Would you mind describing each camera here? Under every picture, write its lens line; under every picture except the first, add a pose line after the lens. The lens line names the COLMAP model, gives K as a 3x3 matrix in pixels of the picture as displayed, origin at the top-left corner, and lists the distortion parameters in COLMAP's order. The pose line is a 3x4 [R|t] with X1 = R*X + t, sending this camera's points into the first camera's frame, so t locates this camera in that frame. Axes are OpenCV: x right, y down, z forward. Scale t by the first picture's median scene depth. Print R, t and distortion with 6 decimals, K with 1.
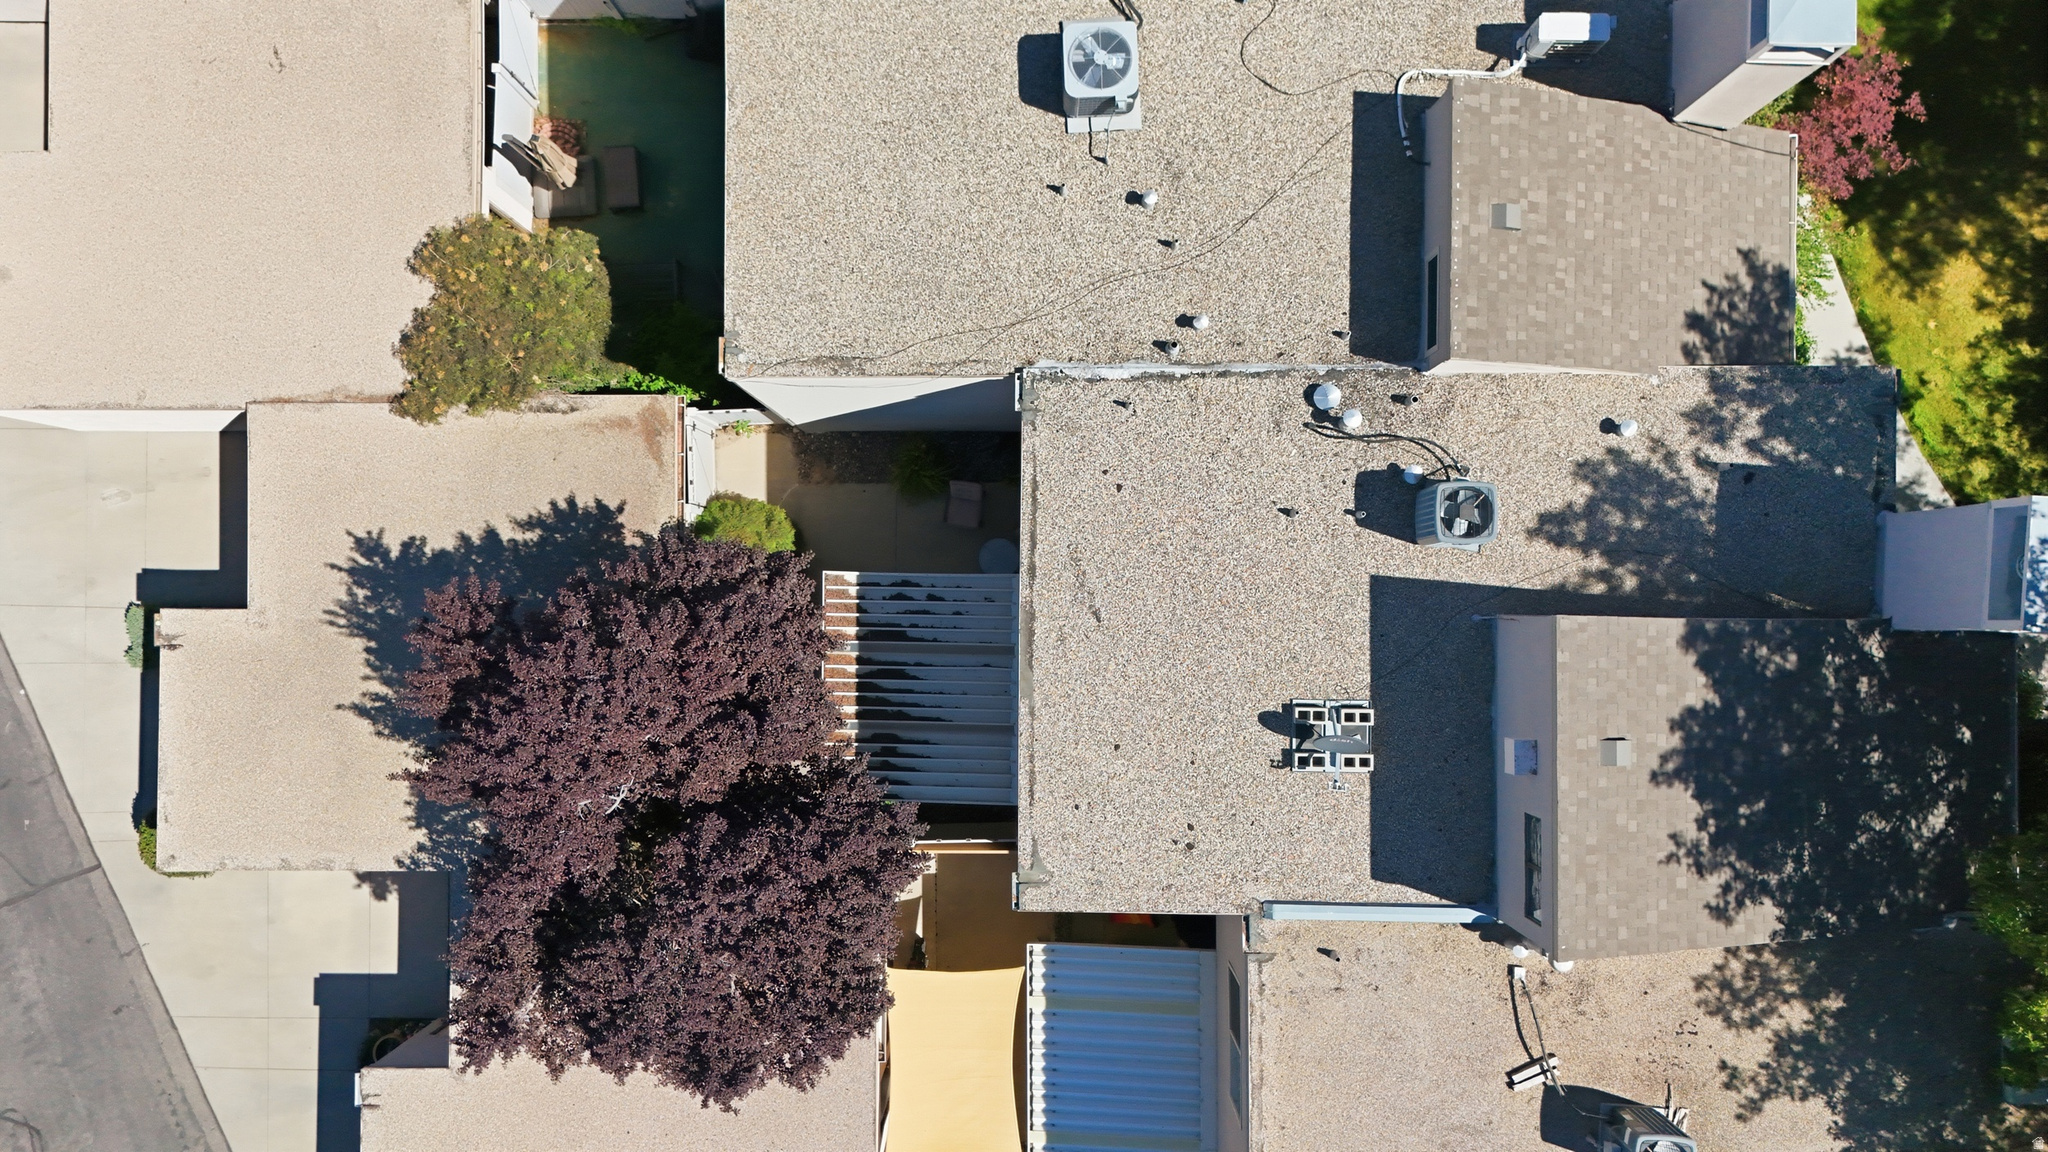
lens RADIAL K [[1509.5, 0, 1022.2], [0, 1509.5, 588.7], [0, 0, 1]] dist [0.067170, -0.066473]
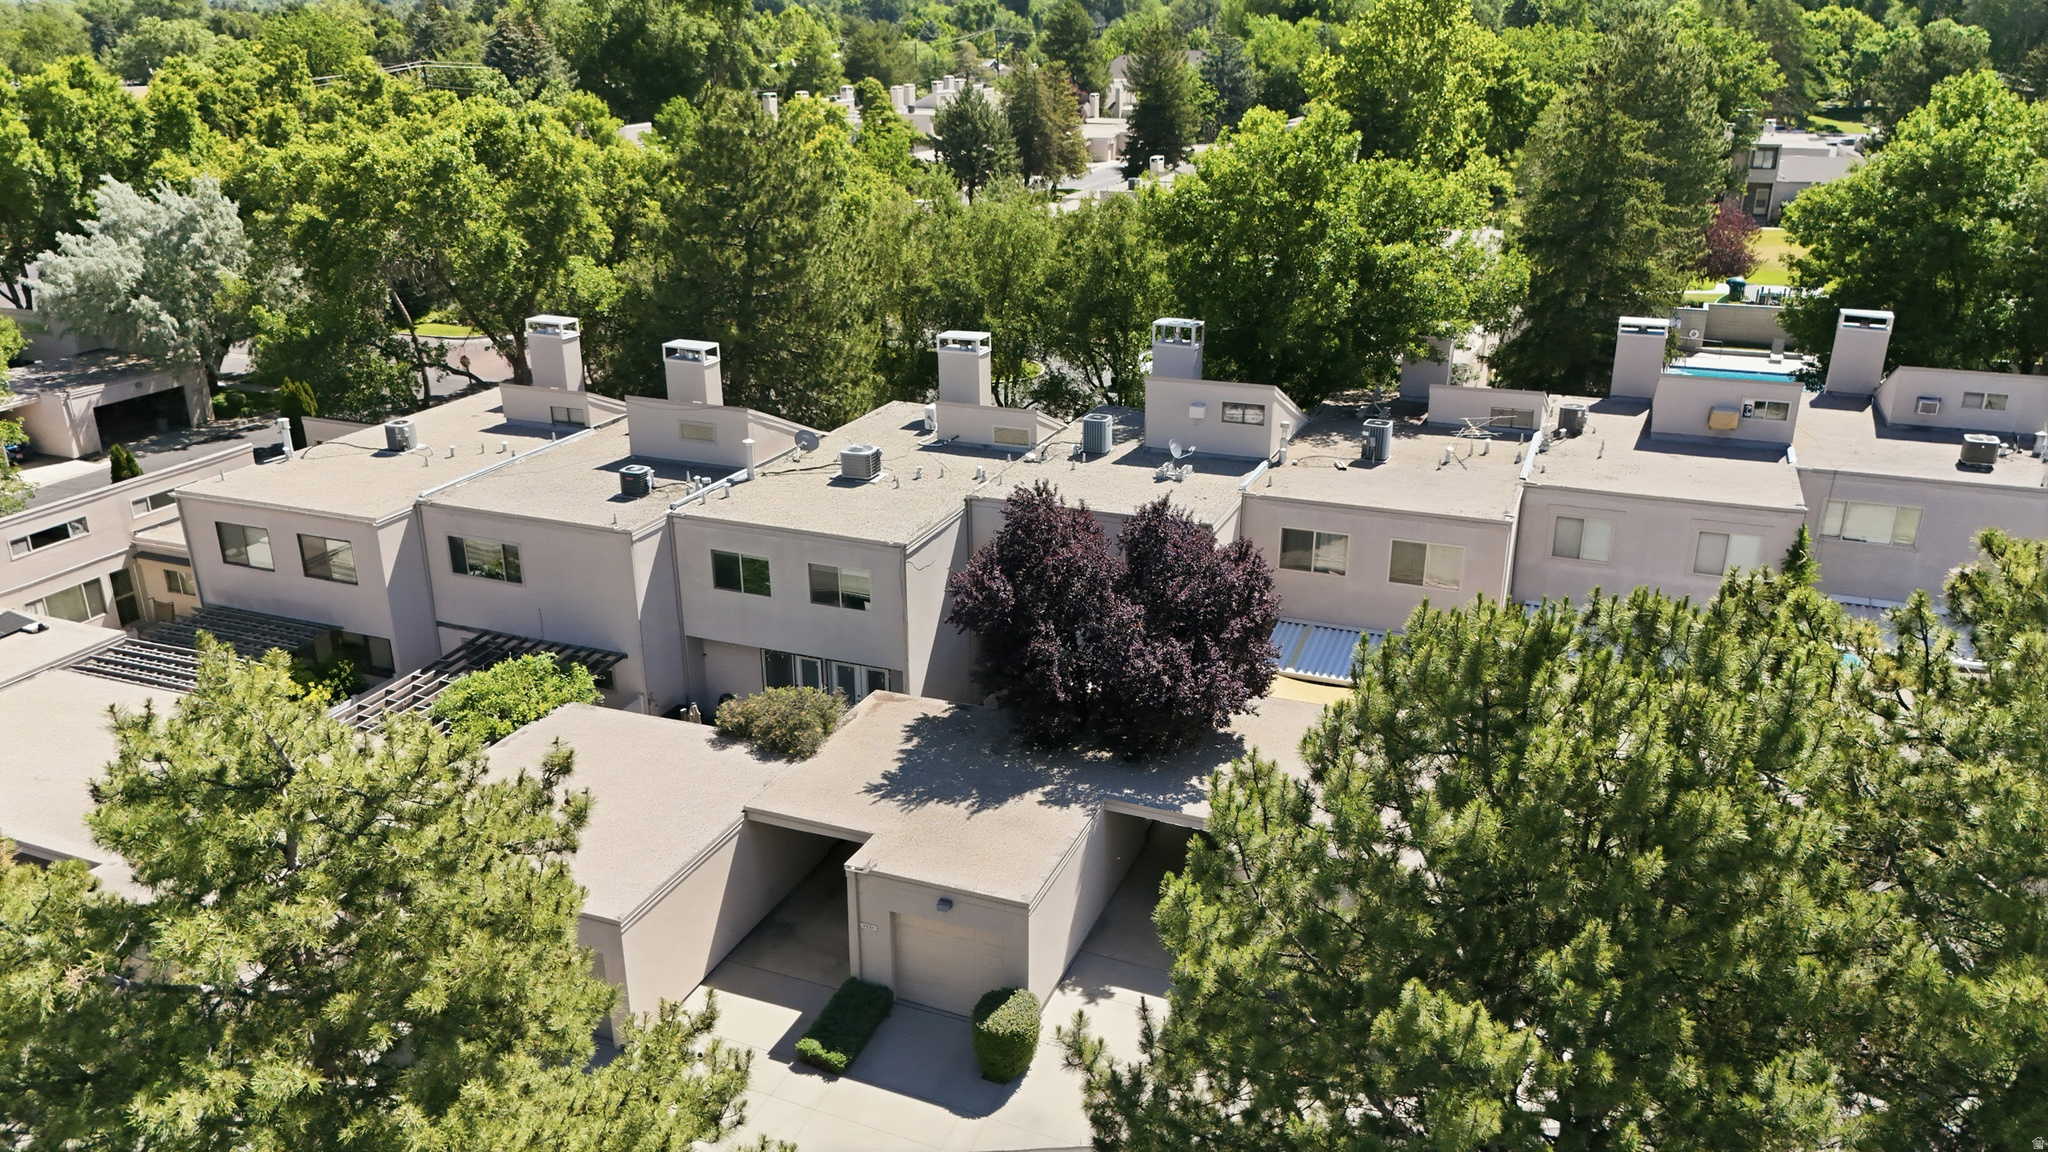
lens RADIAL K [[1509.5, 0, 1022.2], [0, 1509.5, 588.7], [0, 0, 1]] dist [0.067170, -0.066473]
pose [[0.375524, -0.321445, 0.869284, -1.564261], [0.926805, 0.134032, -0.350810, 0.581479], [-0.003746, 0.937394, 0.348249, 0.321502]]
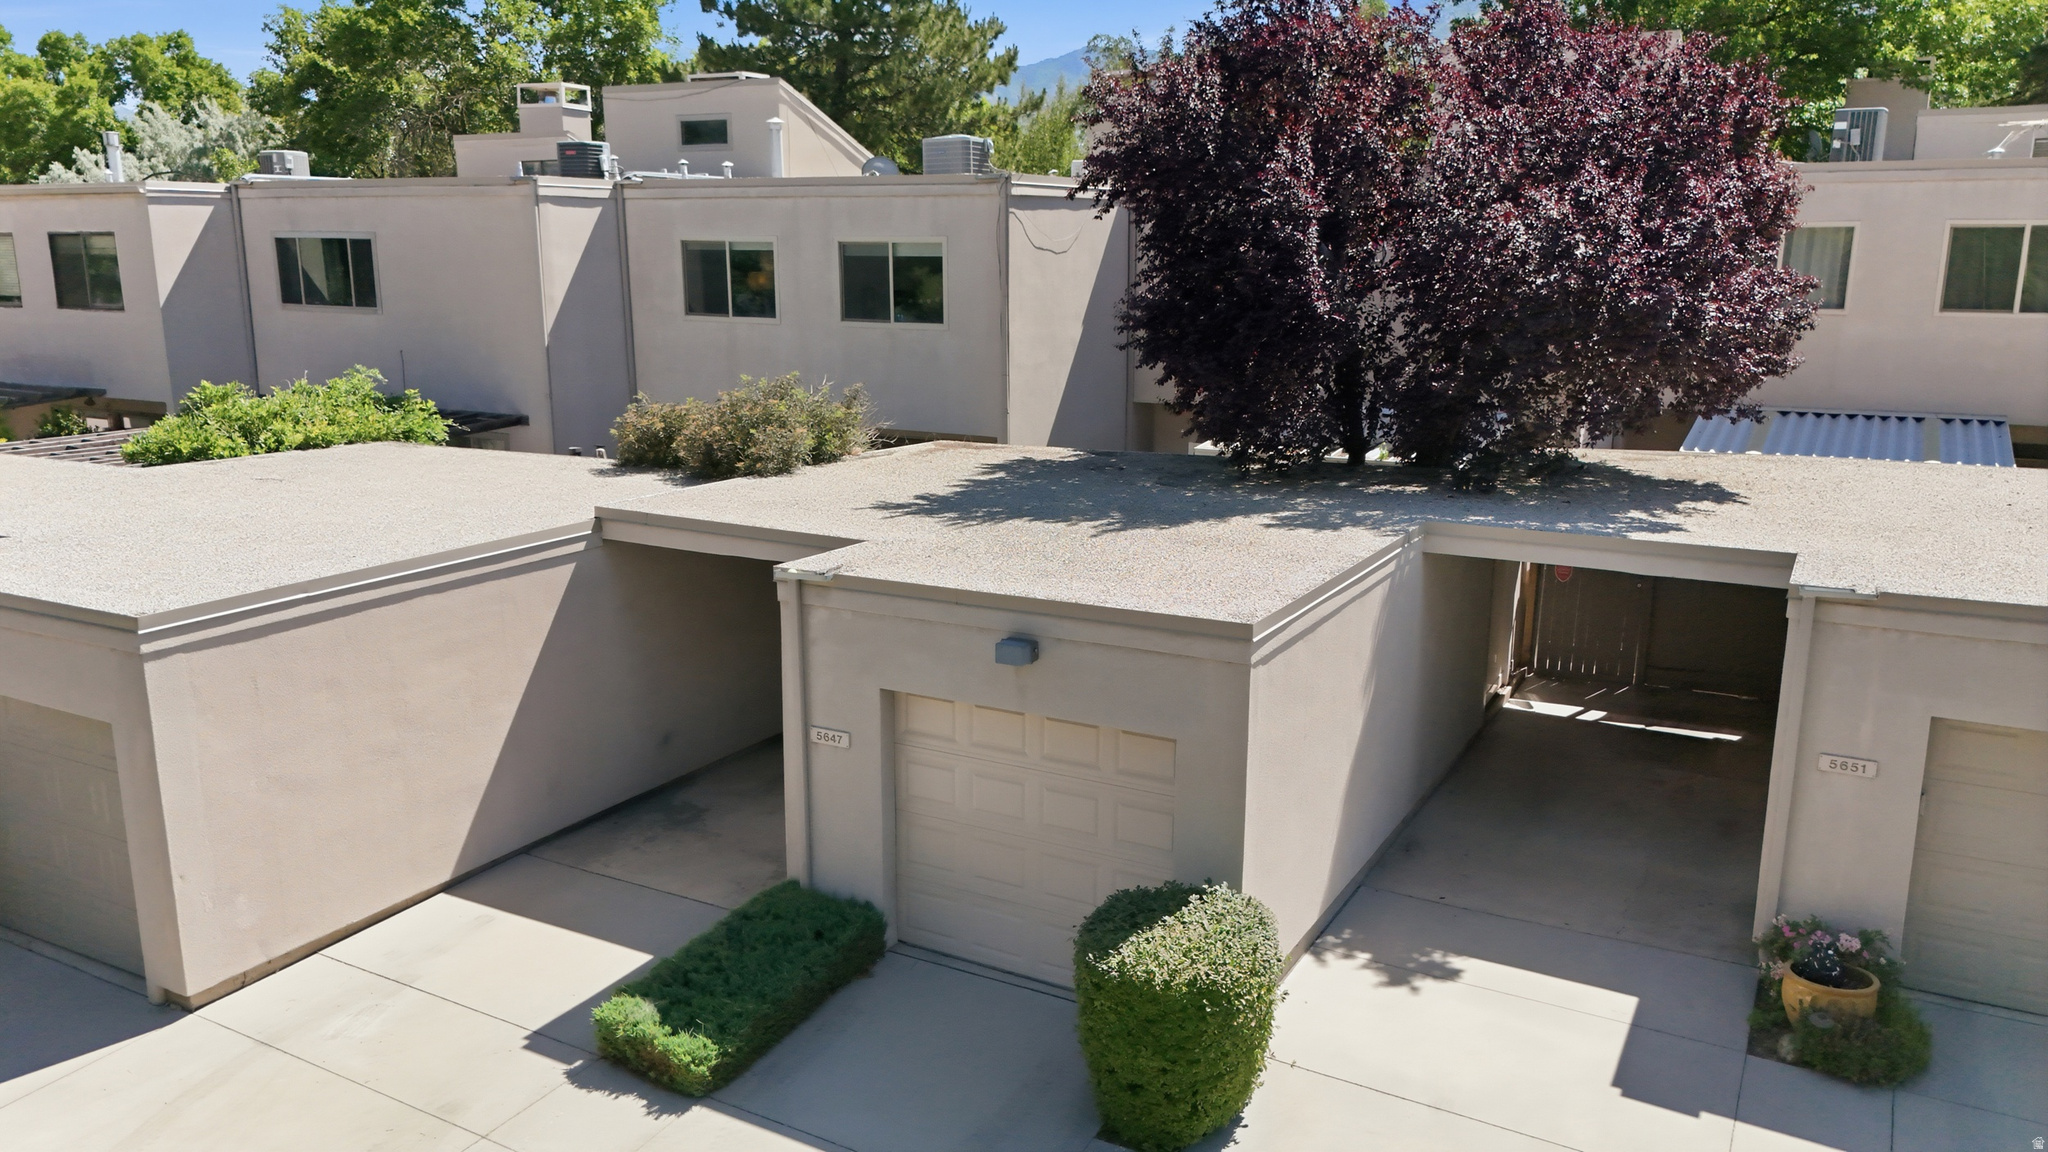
lens RADIAL K [[1509.5, 0, 1022.2], [0, 1509.5, 588.7], [0, 0, 1]] dist [0.067170, -0.066473]
pose [[0.484074, -0.182720, 0.855737, -0.962887], [0.874956, 0.113562, -0.470698, 0.328926], [-0.011173, 0.976584, 0.214845, 0.896143]]
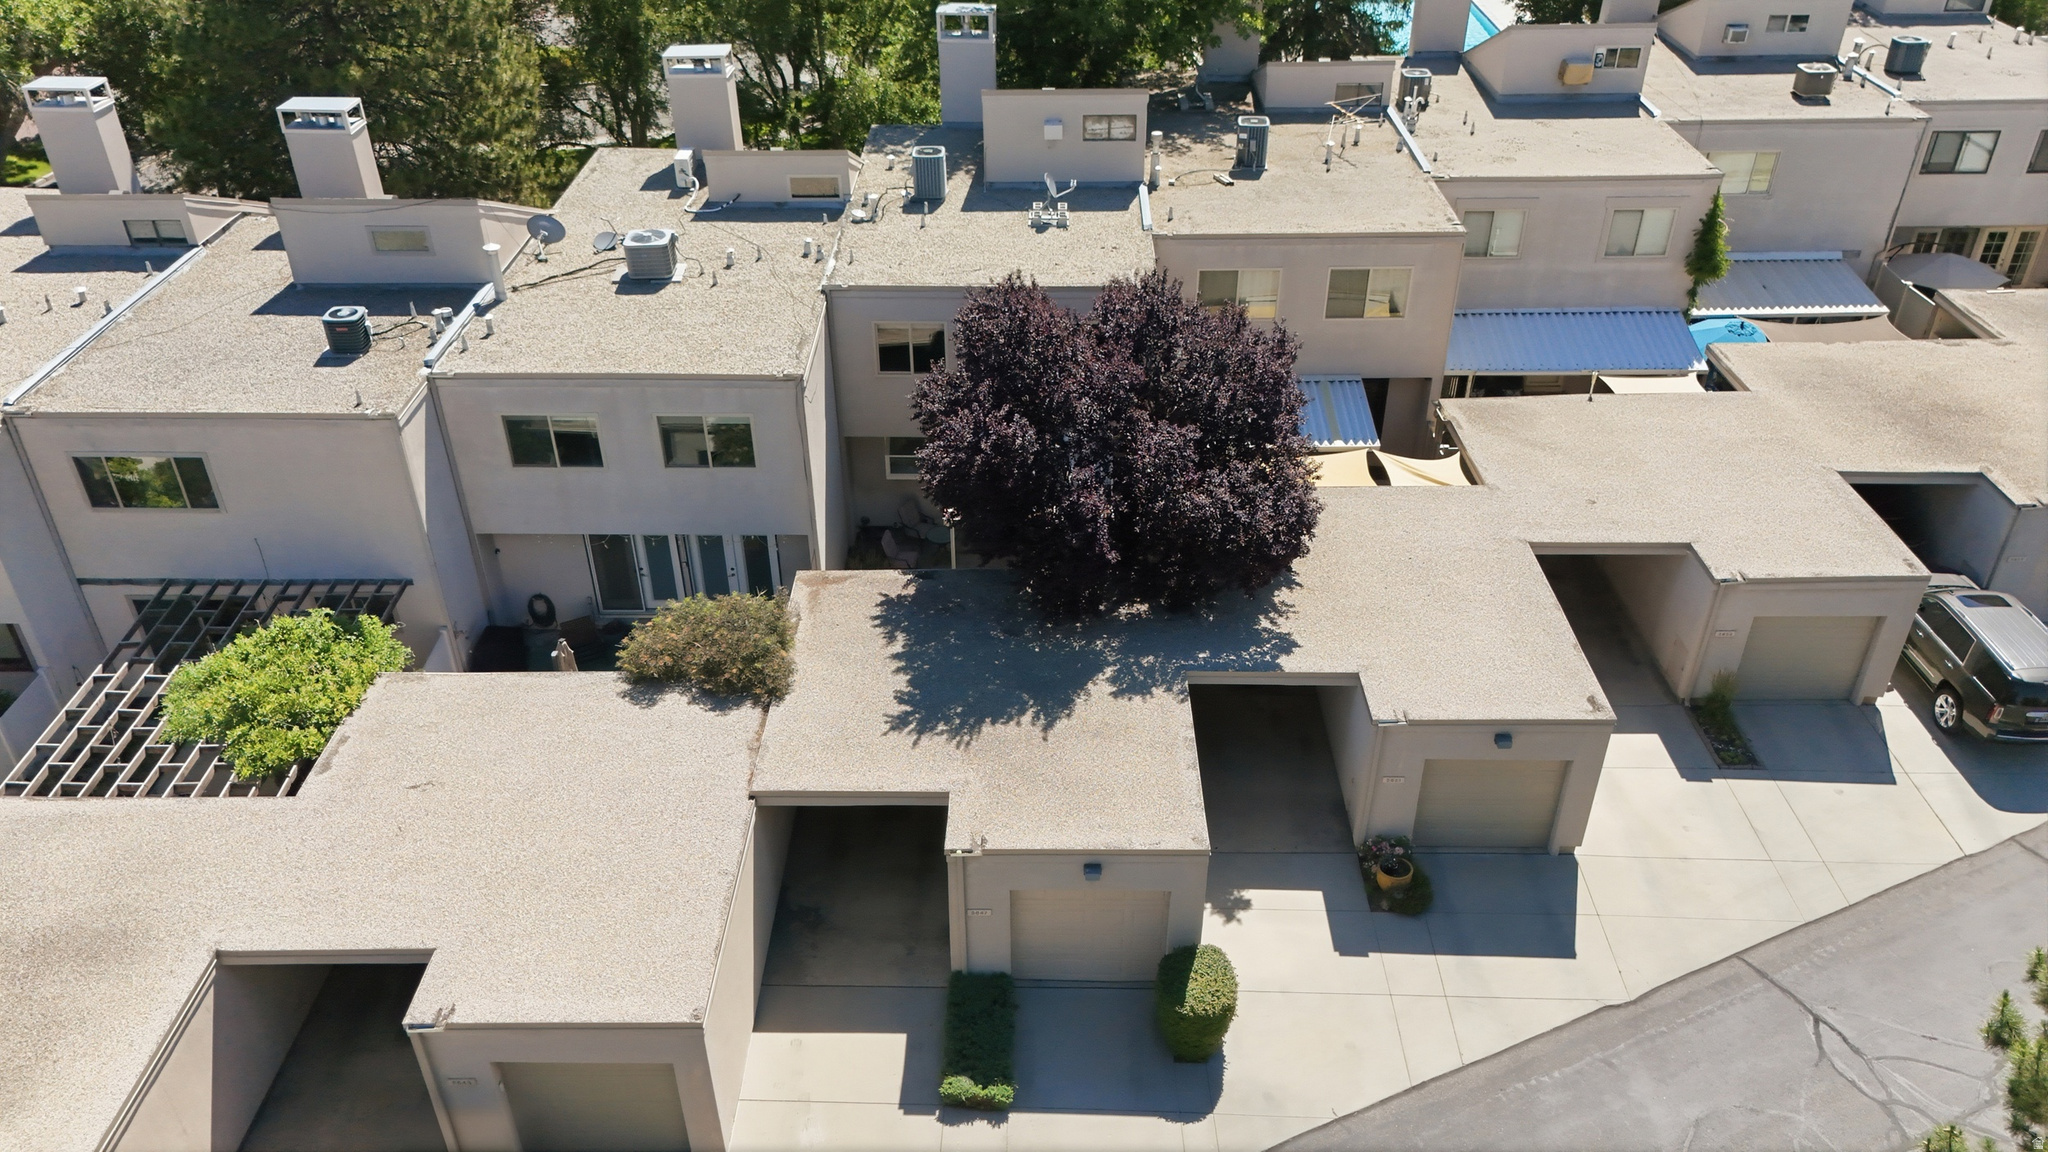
lens RADIAL K [[1507.6, 0, 1018.3], [0, 1507.6, 596.4], [0, 0, 1]] dist [0.050561, -0.050942]
pose [[0.013009, -0.552419, 0.833465, -1.287257], [0.999912, 0.004922, -0.012344, 0.071451], [0.002717, 0.833552, 0.552435, 0.321869]]
